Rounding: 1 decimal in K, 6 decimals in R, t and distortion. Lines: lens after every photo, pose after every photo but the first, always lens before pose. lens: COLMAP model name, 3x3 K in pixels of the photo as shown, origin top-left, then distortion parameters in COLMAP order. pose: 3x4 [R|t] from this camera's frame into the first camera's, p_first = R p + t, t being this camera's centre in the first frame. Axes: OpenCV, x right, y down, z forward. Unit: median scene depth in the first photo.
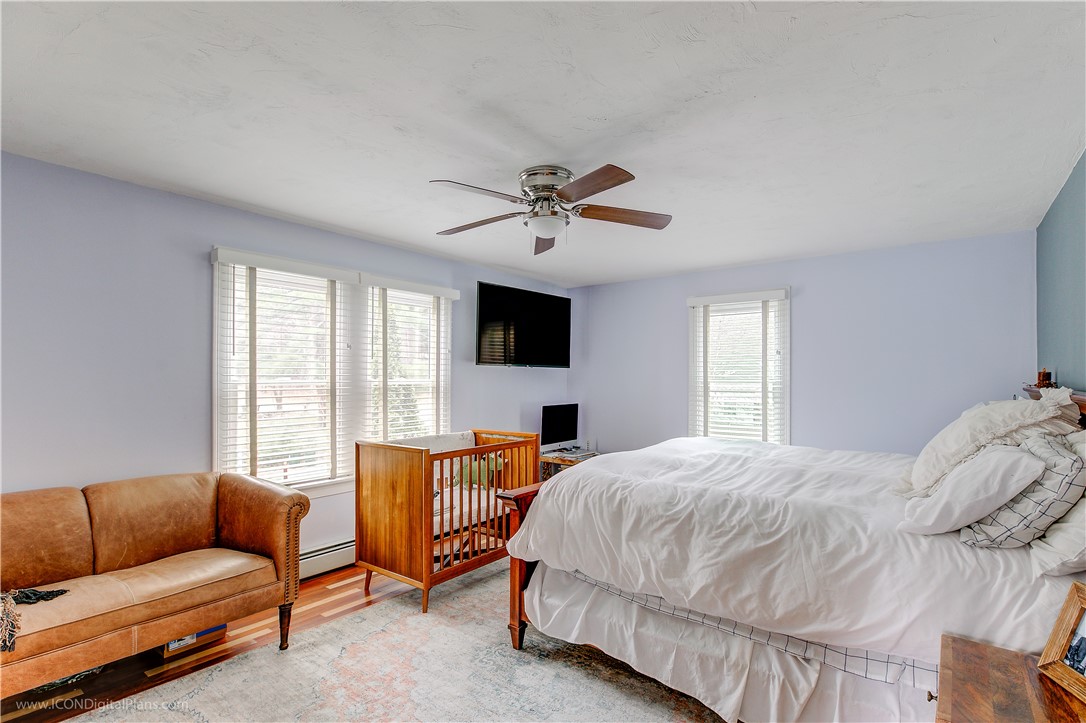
lens RADIAL K [[528.2, 0, 544.2], [0, 528.2, 372.0], [0, 0, 1]] dist [0.013340, -0.000102]
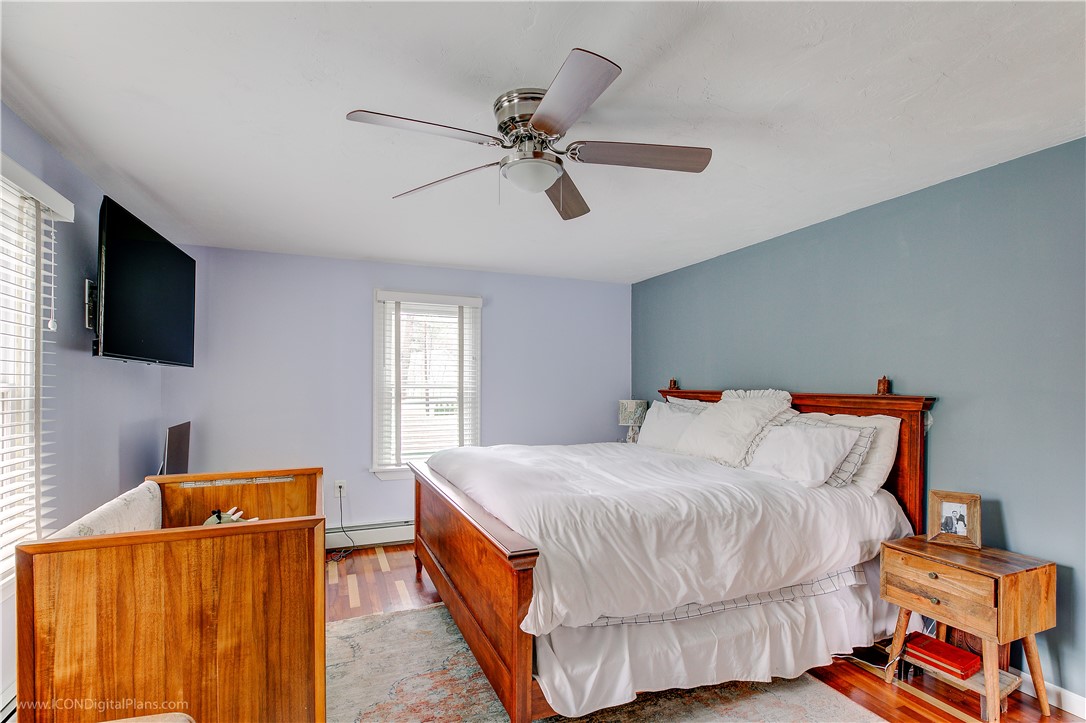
lens RADIAL K [[528.2, 0, 552.2], [0, 528.2, 382.6], [0, 0, 1]] dist [0.013340, -0.000102]
pose [[0.479919, 0.007034, 0.877285, -0.761100], [-0.013788, 0.999905, -0.000475, 0.016584], [-0.877205, -0.011868, 0.479970, 0.741965]]
